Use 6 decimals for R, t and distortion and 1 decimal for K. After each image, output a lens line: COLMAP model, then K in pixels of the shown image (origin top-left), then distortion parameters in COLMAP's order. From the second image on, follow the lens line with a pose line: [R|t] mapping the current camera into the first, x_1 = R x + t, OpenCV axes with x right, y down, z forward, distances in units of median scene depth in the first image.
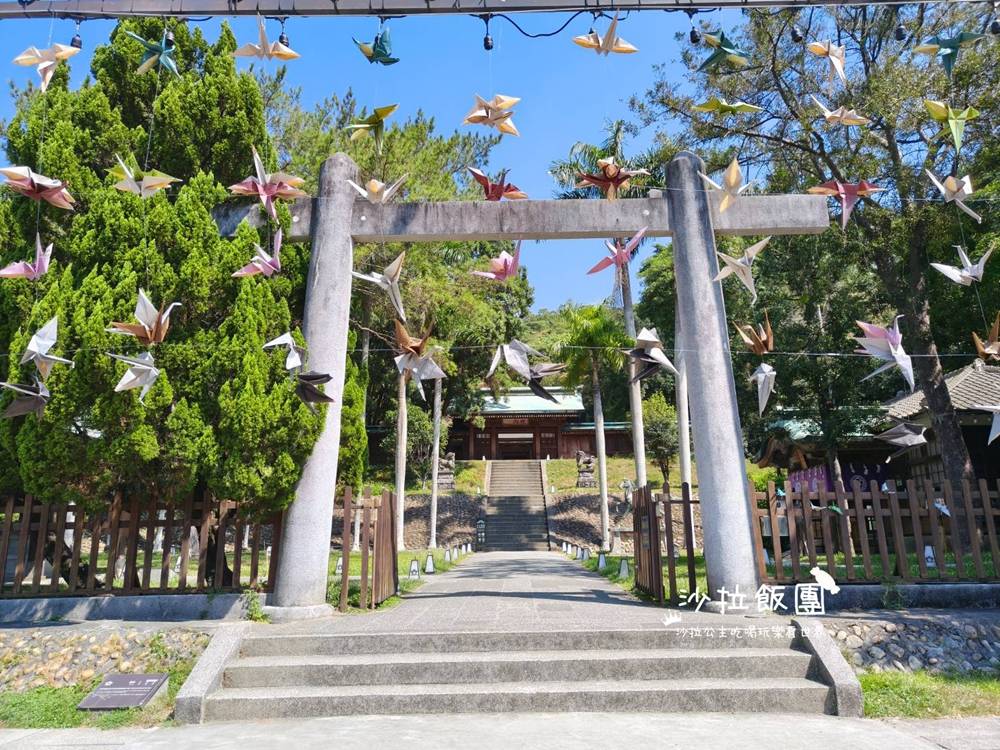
lens RADIAL K [[713.4, 0, 505.0], [0, 713.4, 374.3], [0, 0, 1]] dist [0.012597, -0.005933]
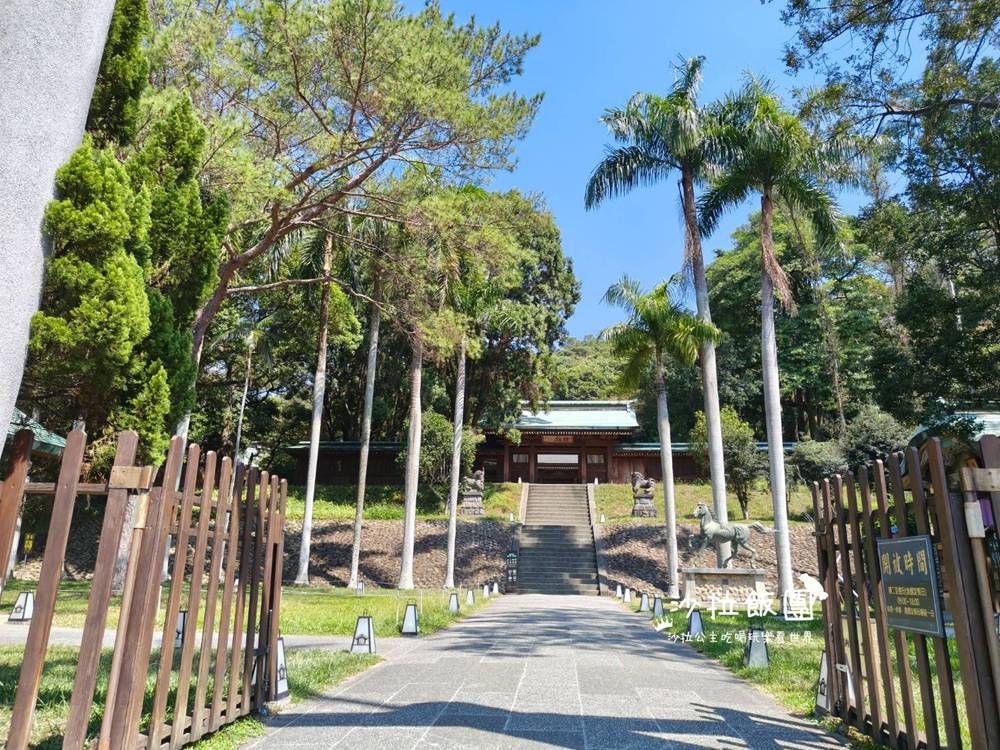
lens RADIAL K [[713.4, 0, 492.3], [0, 713.4, 377.9], [0, 0, 1]] dist [0.012597, -0.005933]
pose [[0.996764, 0.008121, -0.079971, 0.005230], [-0.011557, 0.999025, -0.042600, 0.038658], [0.079547, 0.043386, 0.995887, 0.176515]]
